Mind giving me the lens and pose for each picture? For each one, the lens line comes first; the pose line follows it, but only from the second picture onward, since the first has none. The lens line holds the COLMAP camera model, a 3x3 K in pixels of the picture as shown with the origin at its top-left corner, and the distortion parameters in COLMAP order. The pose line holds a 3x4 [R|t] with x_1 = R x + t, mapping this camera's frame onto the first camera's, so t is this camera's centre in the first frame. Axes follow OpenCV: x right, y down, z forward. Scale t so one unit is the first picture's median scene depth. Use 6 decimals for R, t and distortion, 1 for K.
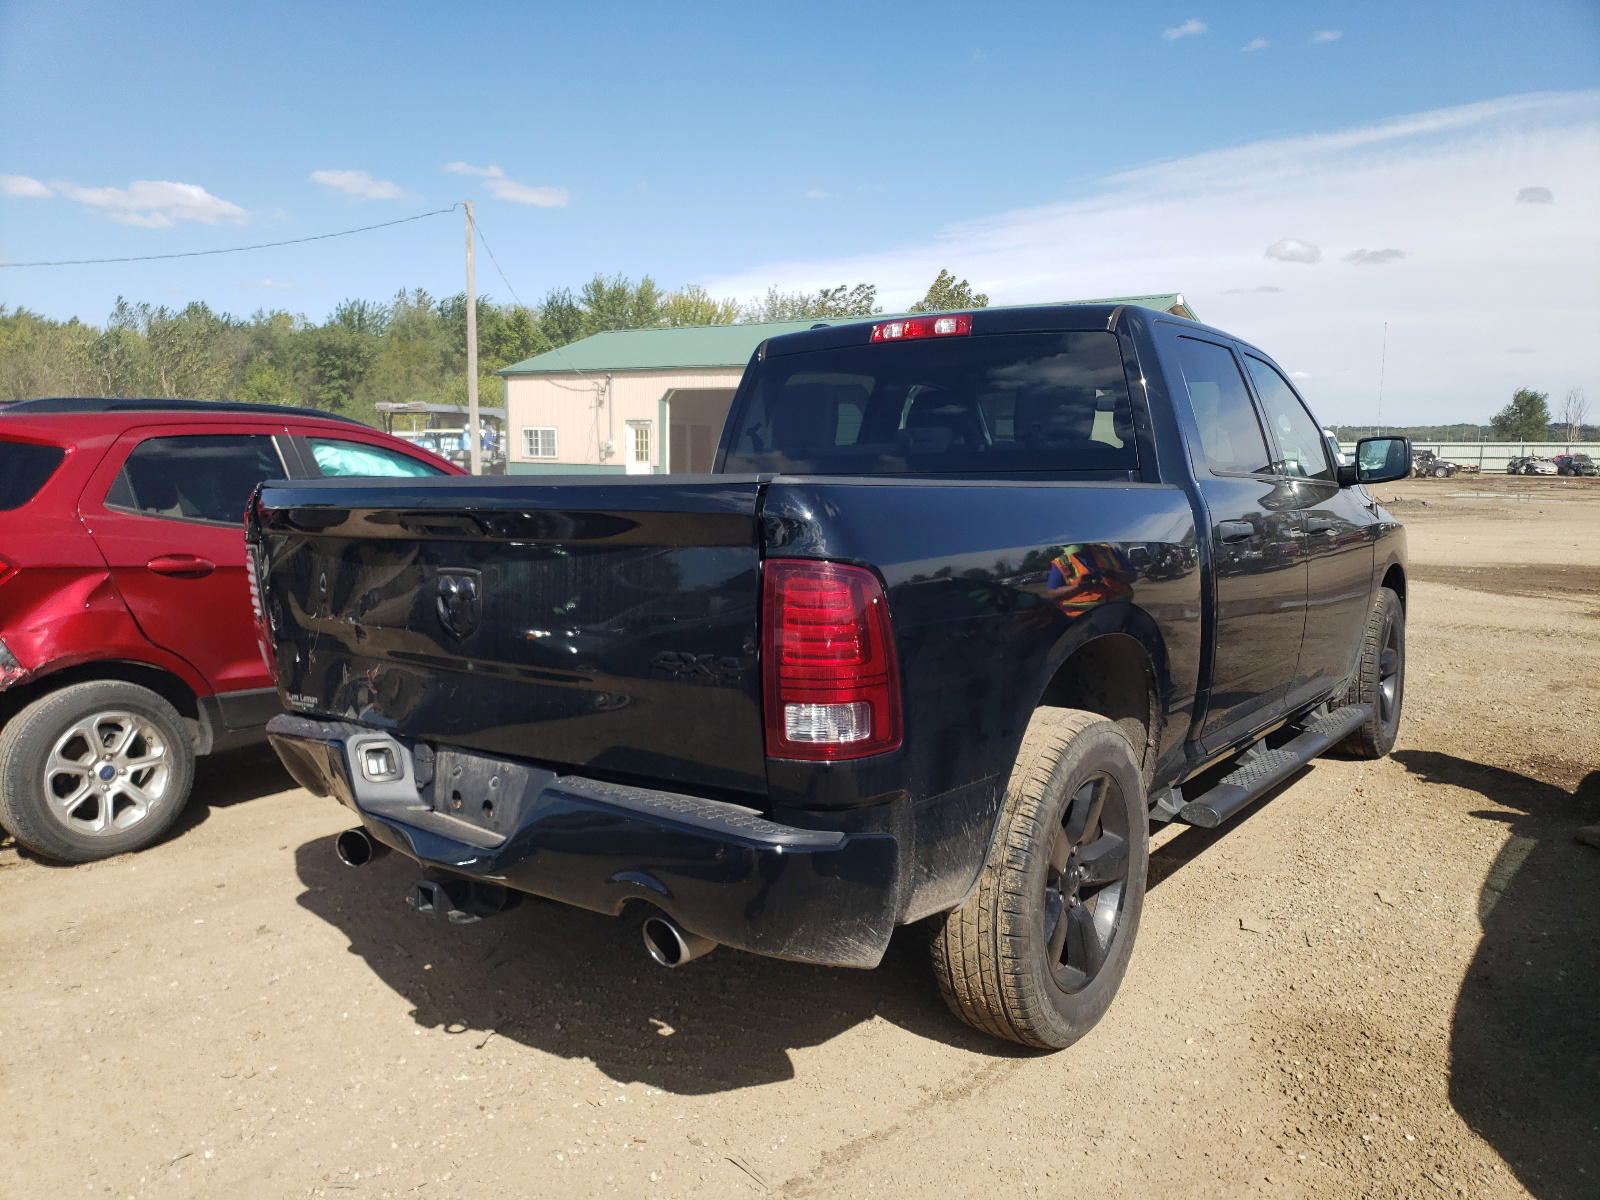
lens RADIAL K [[1221.1, 0, 828.0], [0, 1221.1, 630.0], [0, 0, 1]] dist [0.048130, -0.078564]
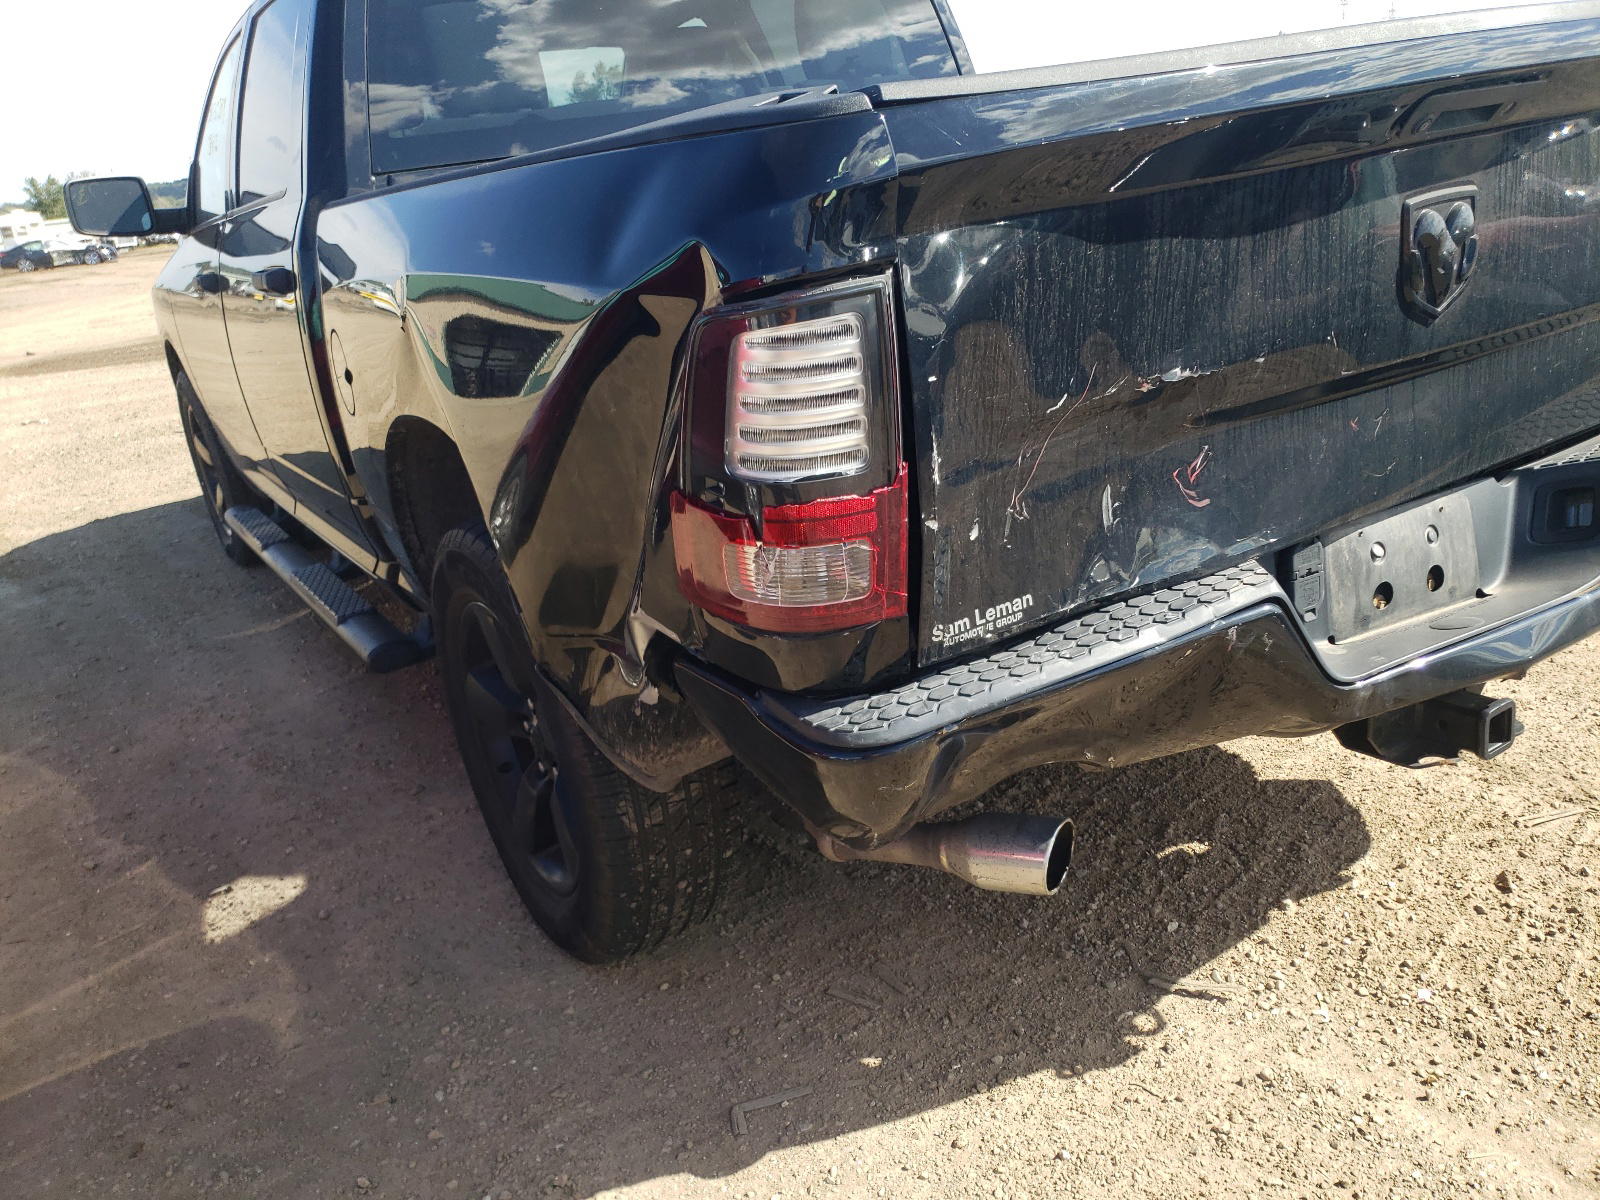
lens RADIAL K [[1221.1, 0, 828.0], [0, 1221.1, 630.0], [0, 0, 1]] dist [0.048130, -0.078564]
pose [[0.372291, -0.367241, 0.852369, -0.828855], [0.230706, 0.926179, 0.298275, -0.083023], [-0.898985, 0.085601, 0.429533, 0.870552]]
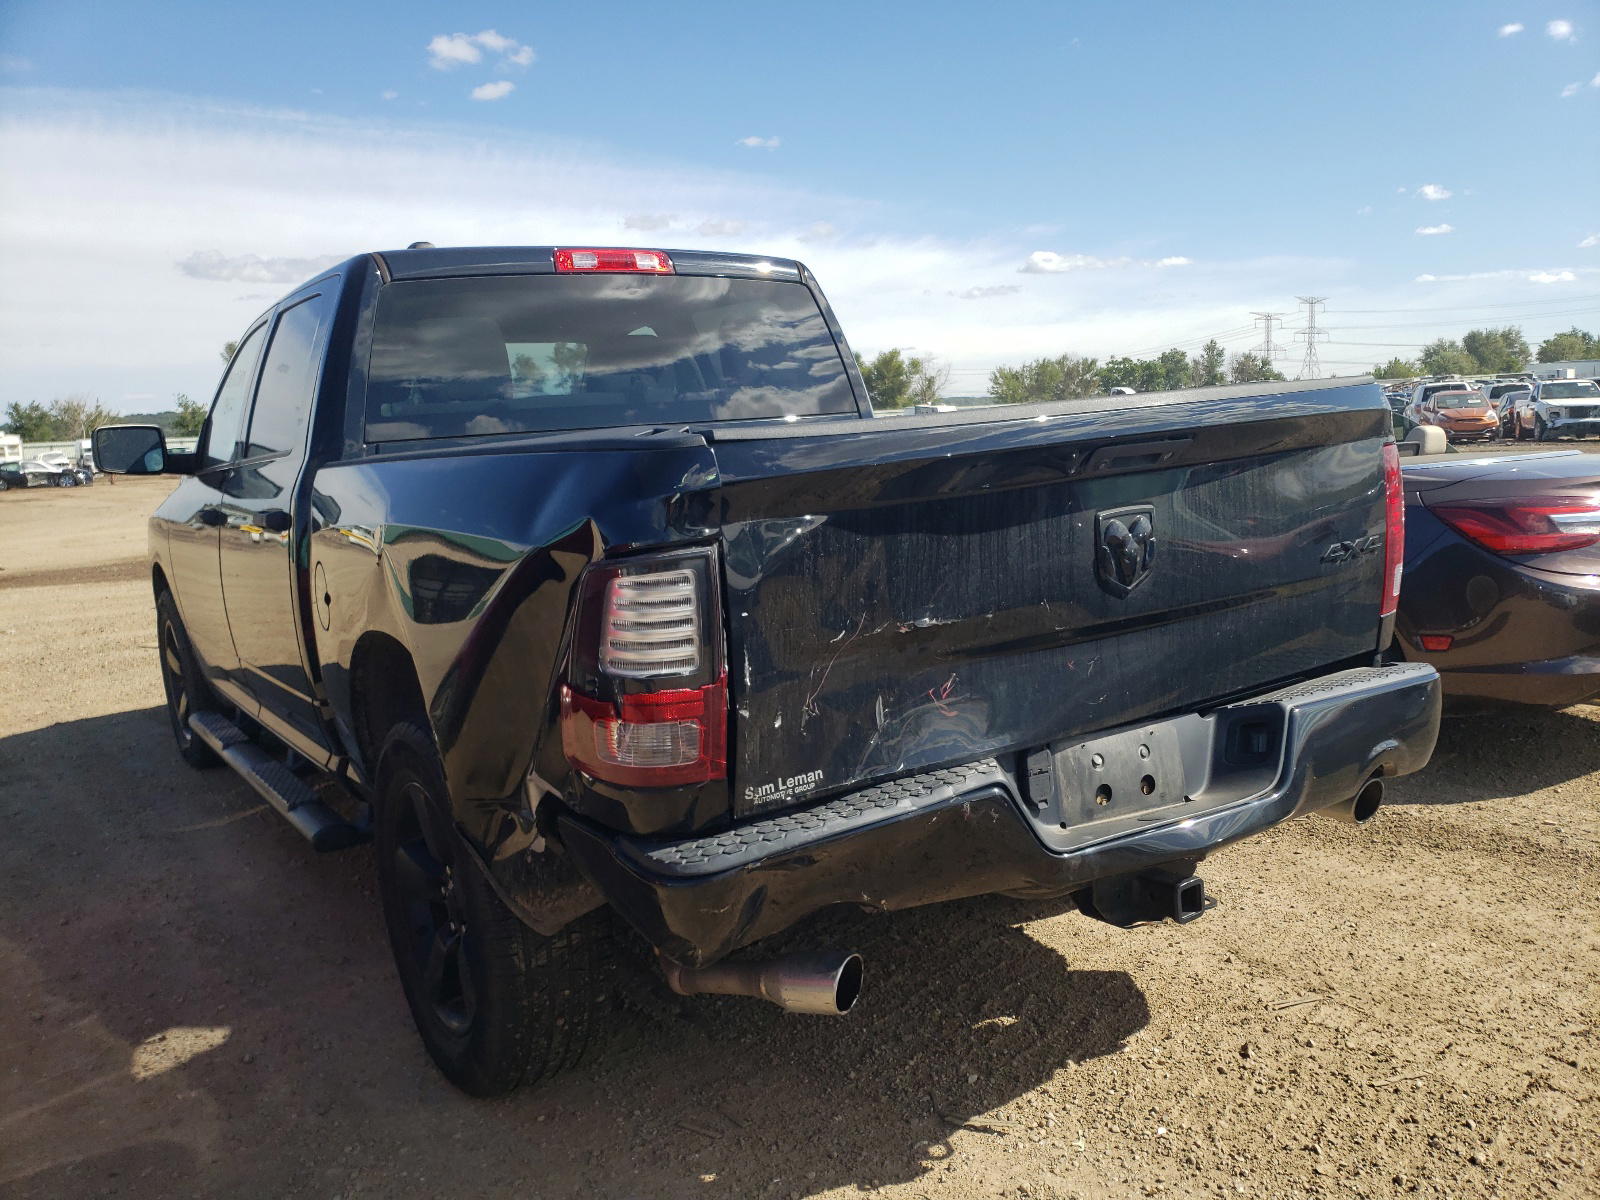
lens RADIAL K [[1221.1, 0, 828.0], [0, 1221.1, 630.0], [0, 0, 1]] dist [0.048130, -0.078564]
pose [[0.345301, -0.170716, 0.922834, -0.974940], [0.180513, 0.977037, 0.113200, -0.084309], [-0.920968, 0.127496, 0.368188, 0.753687]]
